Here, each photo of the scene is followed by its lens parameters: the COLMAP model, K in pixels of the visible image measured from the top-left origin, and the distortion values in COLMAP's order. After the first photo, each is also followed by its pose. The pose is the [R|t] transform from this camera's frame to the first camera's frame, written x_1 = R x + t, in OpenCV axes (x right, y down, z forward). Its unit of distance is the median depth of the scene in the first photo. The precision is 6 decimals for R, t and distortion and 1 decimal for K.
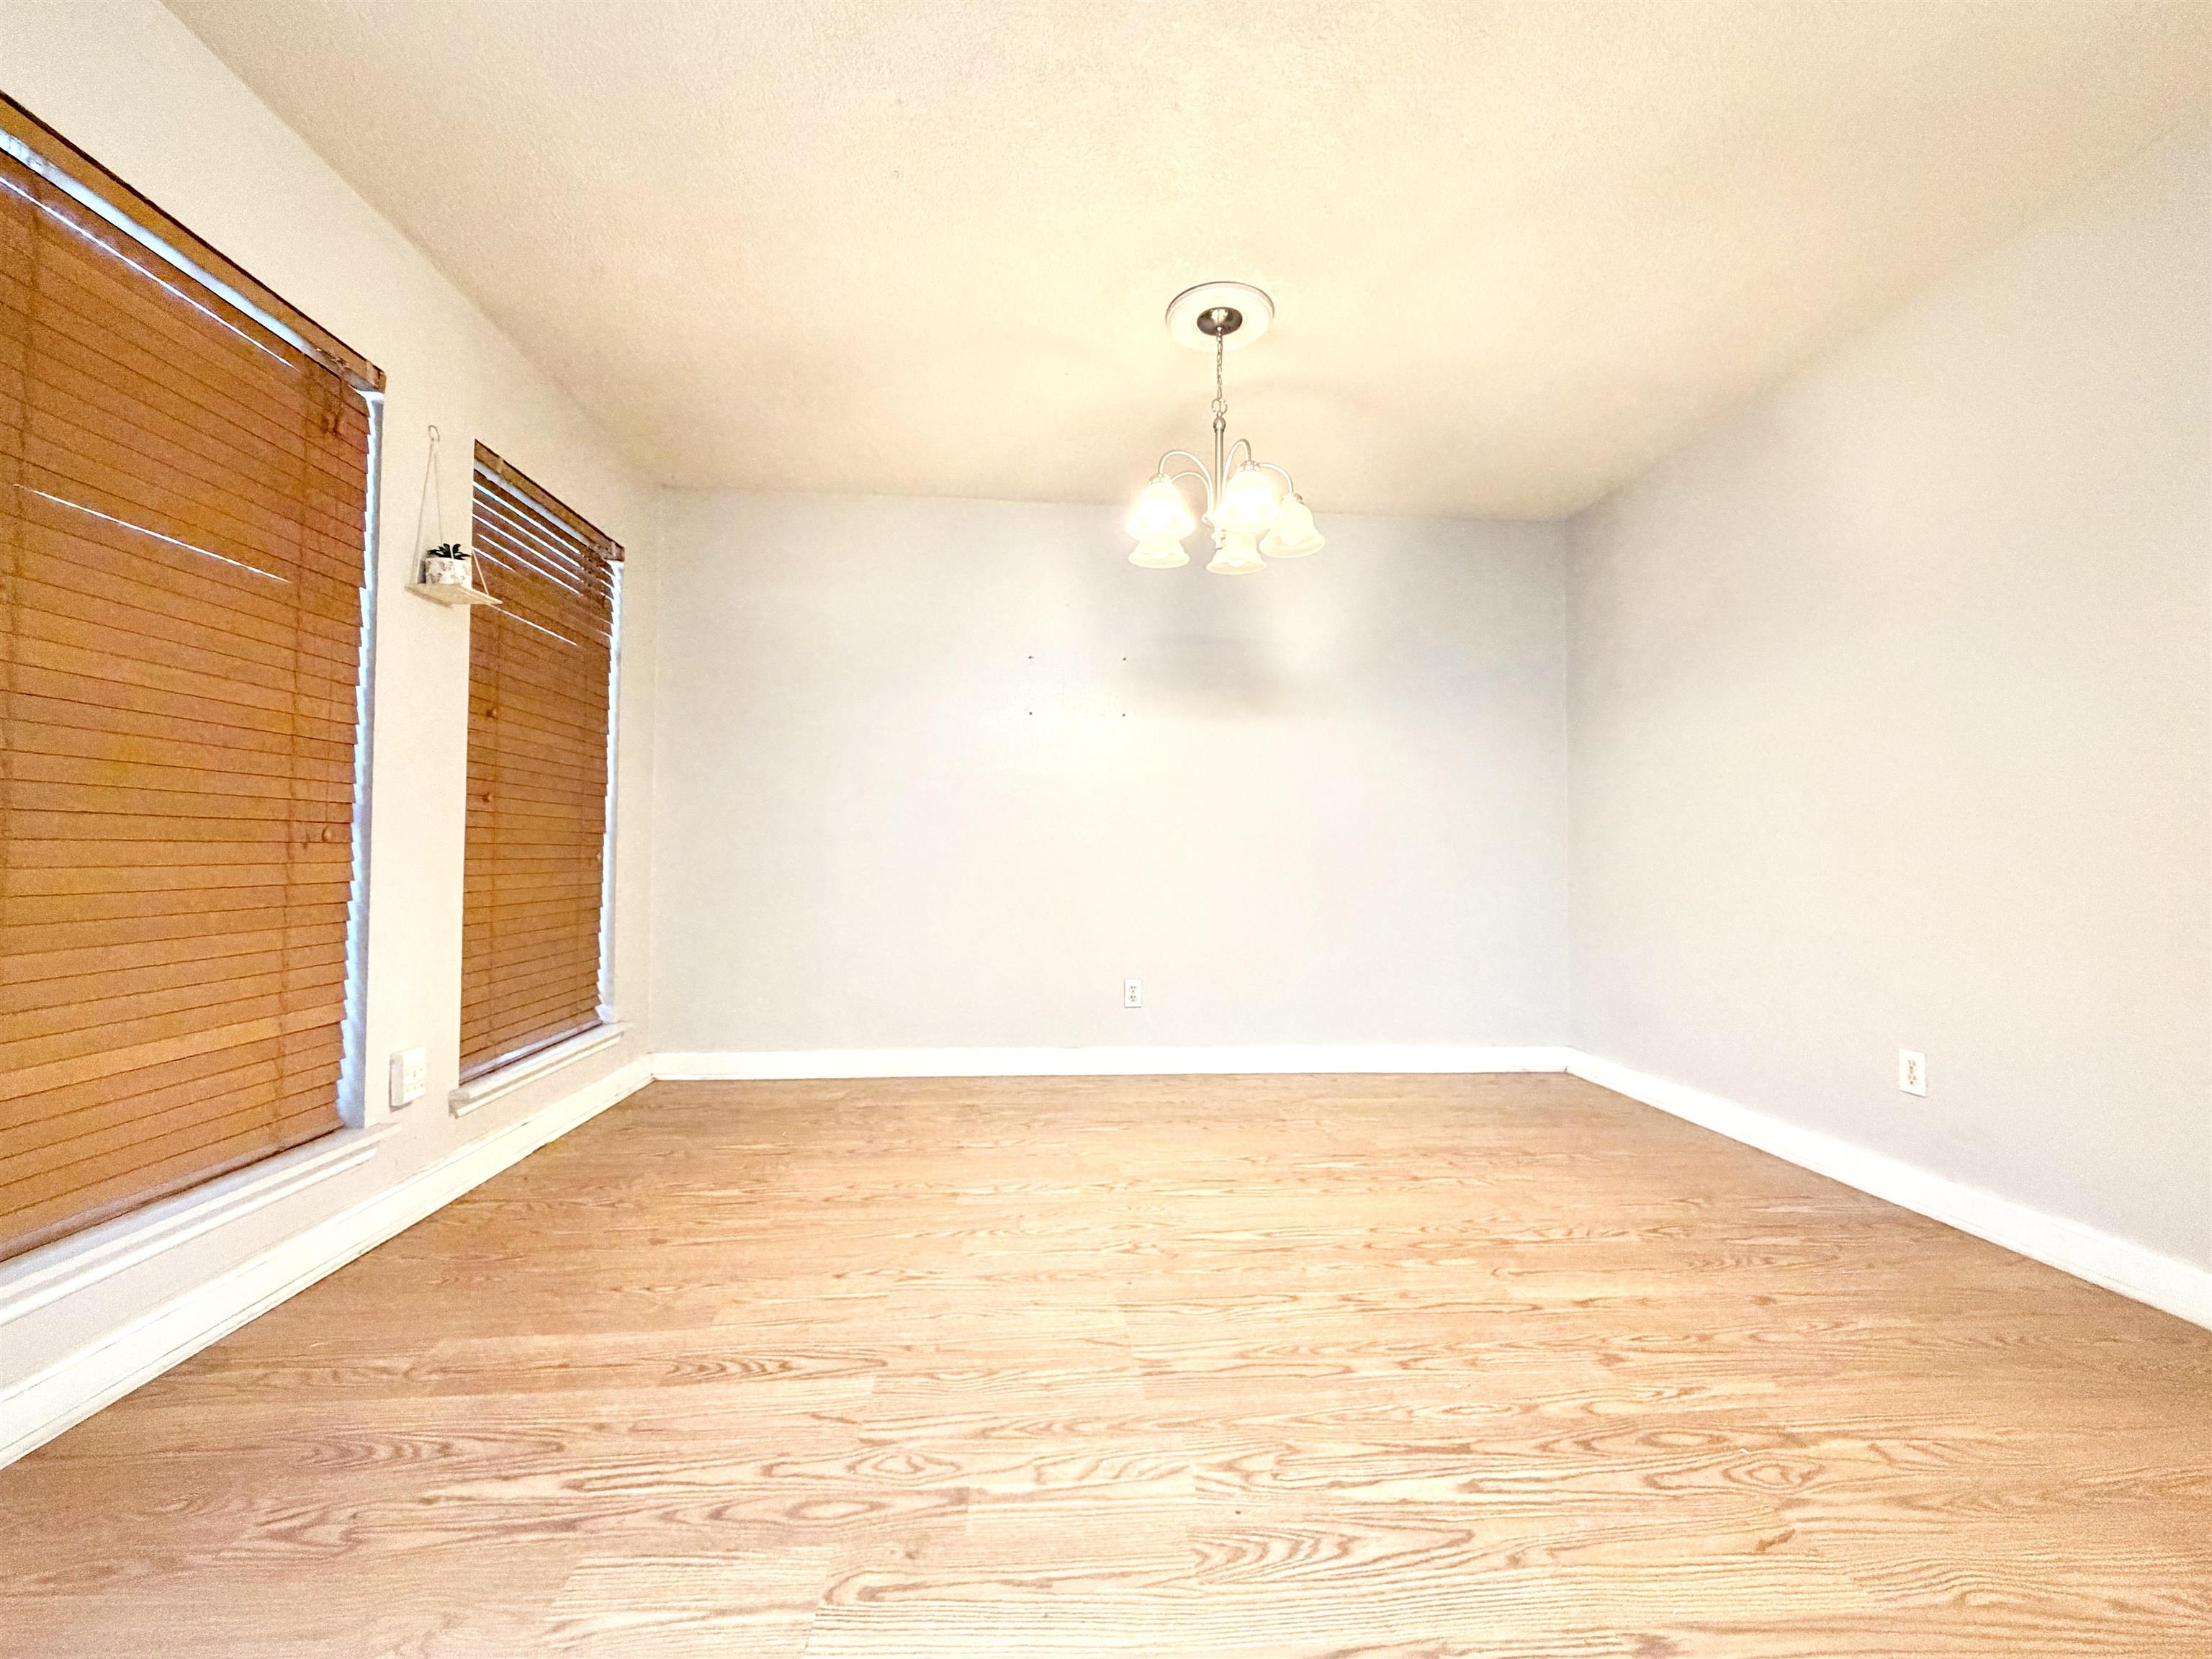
lens RADIAL K [[886.2, 0, 1102.1], [0, 886.2, 829.4], [0, 0, 1]] dist [0.001185, -0.000801]
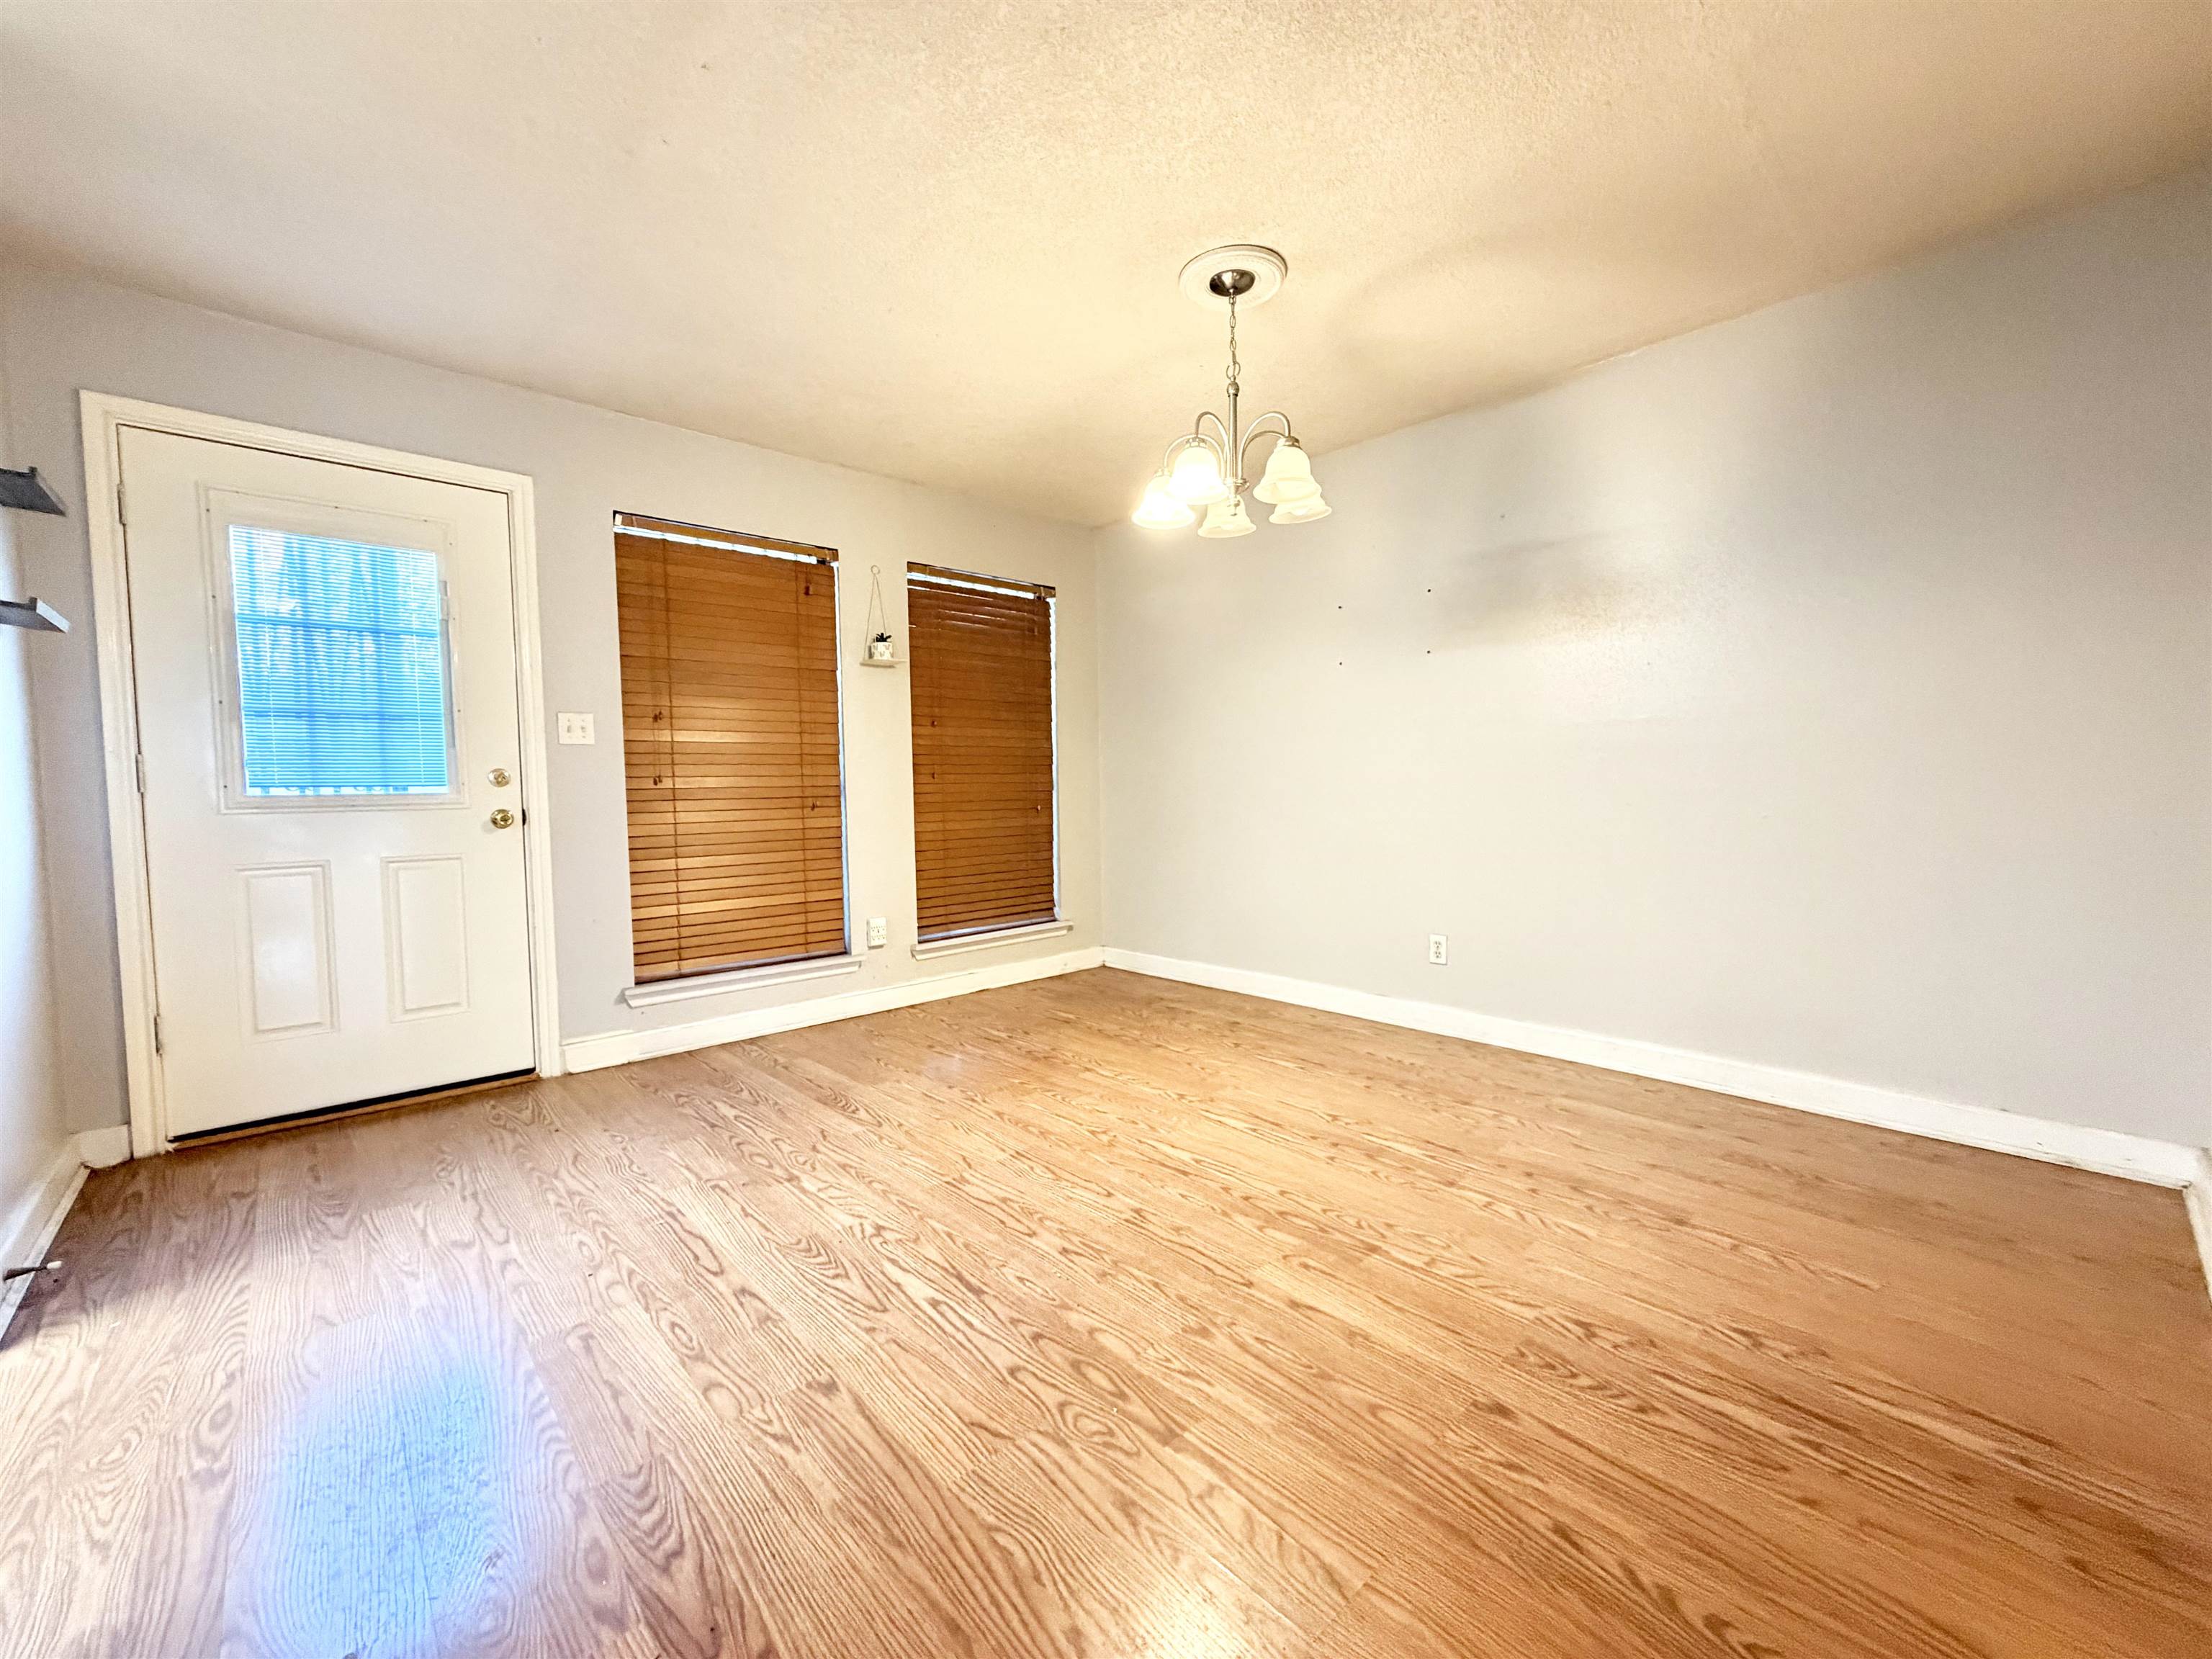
lens RADIAL K [[886.2, 0, 1097.0], [0, 886.2, 832.4], [0, 0, 1]] dist [0.001185, -0.000801]
pose [[0.616842, 0.025501, -0.786674, 1.003957], [0.043172, 0.996874, 0.066167, -0.032029], [0.785902, -0.074777, 0.613813, 0.260060]]
